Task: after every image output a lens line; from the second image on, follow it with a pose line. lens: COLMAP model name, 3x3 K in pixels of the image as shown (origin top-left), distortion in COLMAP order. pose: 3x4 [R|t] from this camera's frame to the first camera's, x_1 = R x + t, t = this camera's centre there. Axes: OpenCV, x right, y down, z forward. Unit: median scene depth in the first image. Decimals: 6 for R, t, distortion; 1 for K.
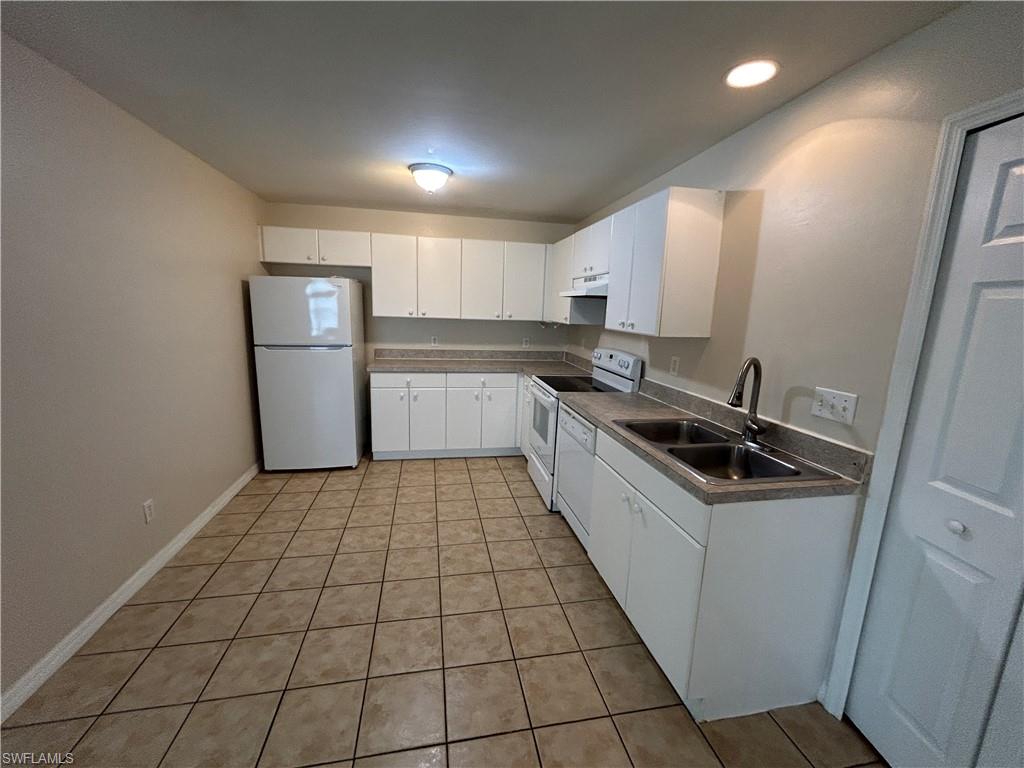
lens RADIAL K [[416.6, 0, 511.0], [0, 416.6, 385.5], [0, 0, 1]] dist [0.000344, 0.000917]
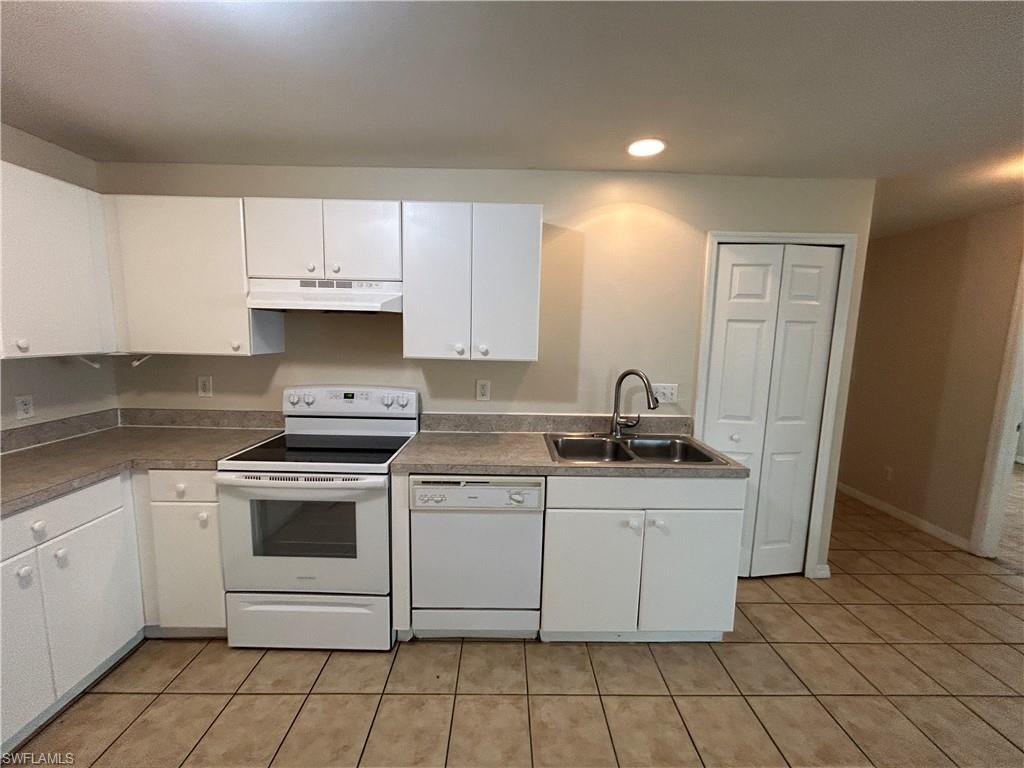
lens RADIAL K [[416.6, 0, 512.1], [0, 416.6, 384.7], [0, 0, 1]] dist [0.000344, 0.000917]
pose [[0.181948, -0.157443, 0.970622, -0.494218], [0.169025, 0.977414, 0.126860, -0.165713], [-0.968672, 0.140977, 0.204450, 0.740689]]
